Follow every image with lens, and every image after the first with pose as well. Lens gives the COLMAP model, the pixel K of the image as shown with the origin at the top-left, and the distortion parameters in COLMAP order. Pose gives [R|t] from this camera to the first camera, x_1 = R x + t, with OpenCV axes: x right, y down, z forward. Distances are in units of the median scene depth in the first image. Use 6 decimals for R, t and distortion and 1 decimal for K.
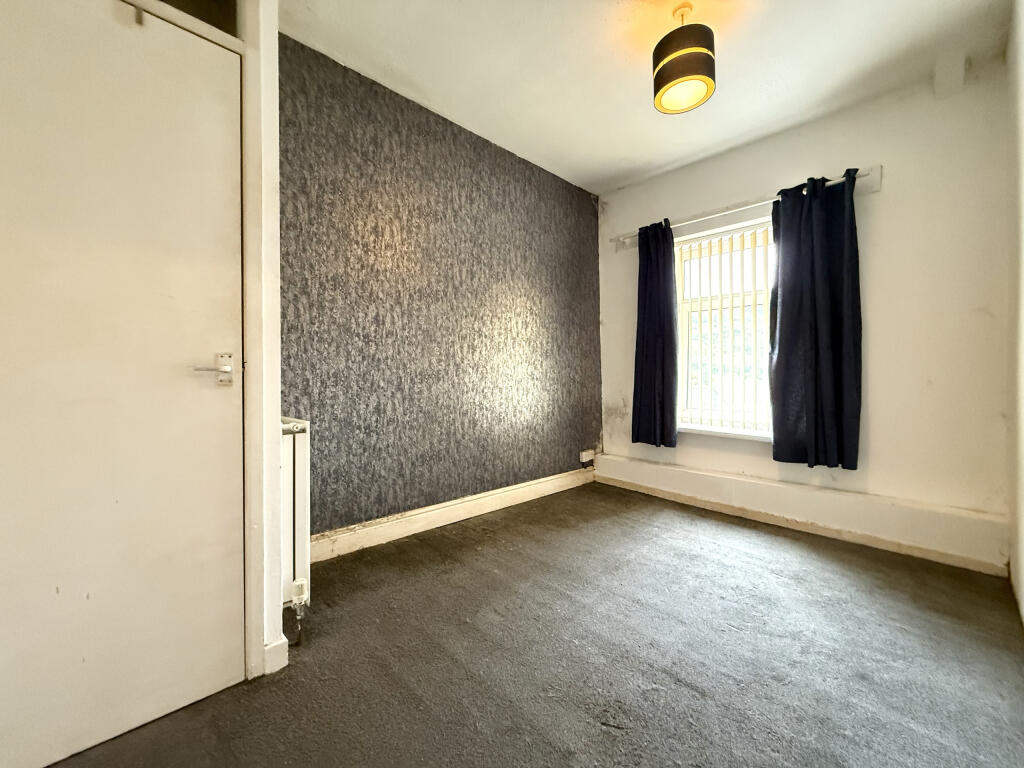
lens RADIAL K [[410.0, 0, 509.4], [0, 410.0, 382.8], [0, 0, 1]] dist [0.001910, 0.000260]
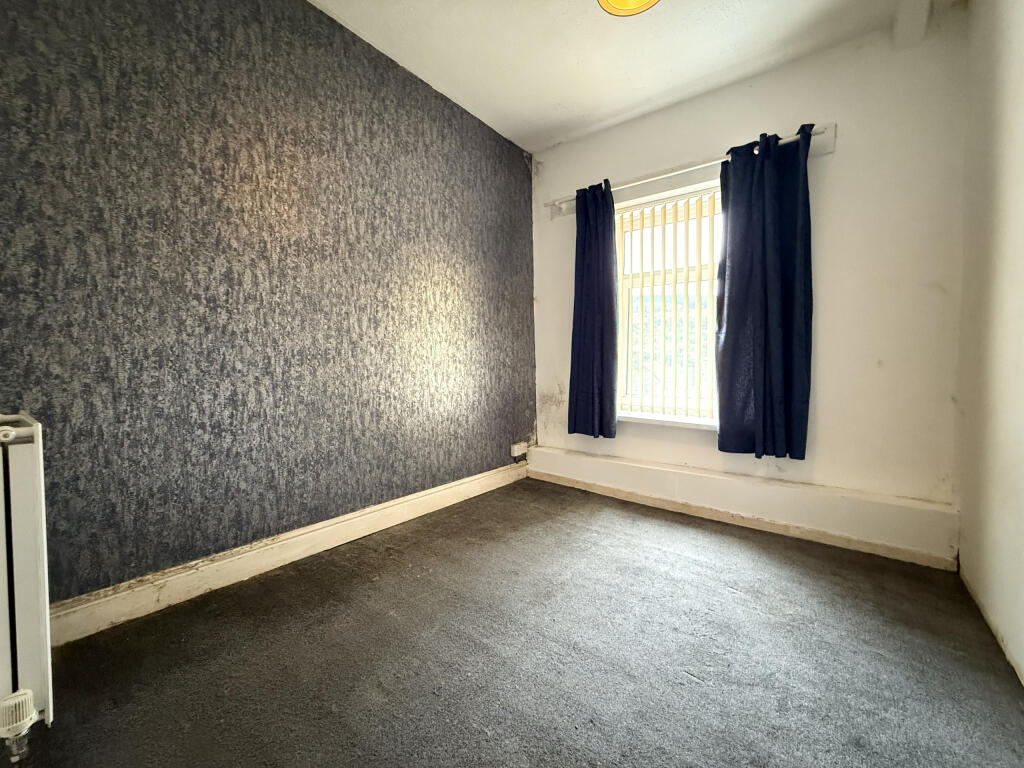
lens RADIAL K [[410.0, 0, 509.4], [0, 410.0, 382.8], [0, 0, 1]] dist [0.001910, 0.000260]
pose [[0.989381, -0.006360, 0.145205, 0.055696], [0.001946, 0.999532, 0.030523, 0.010250], [-0.145331, -0.029916, 0.988931, 0.179166]]
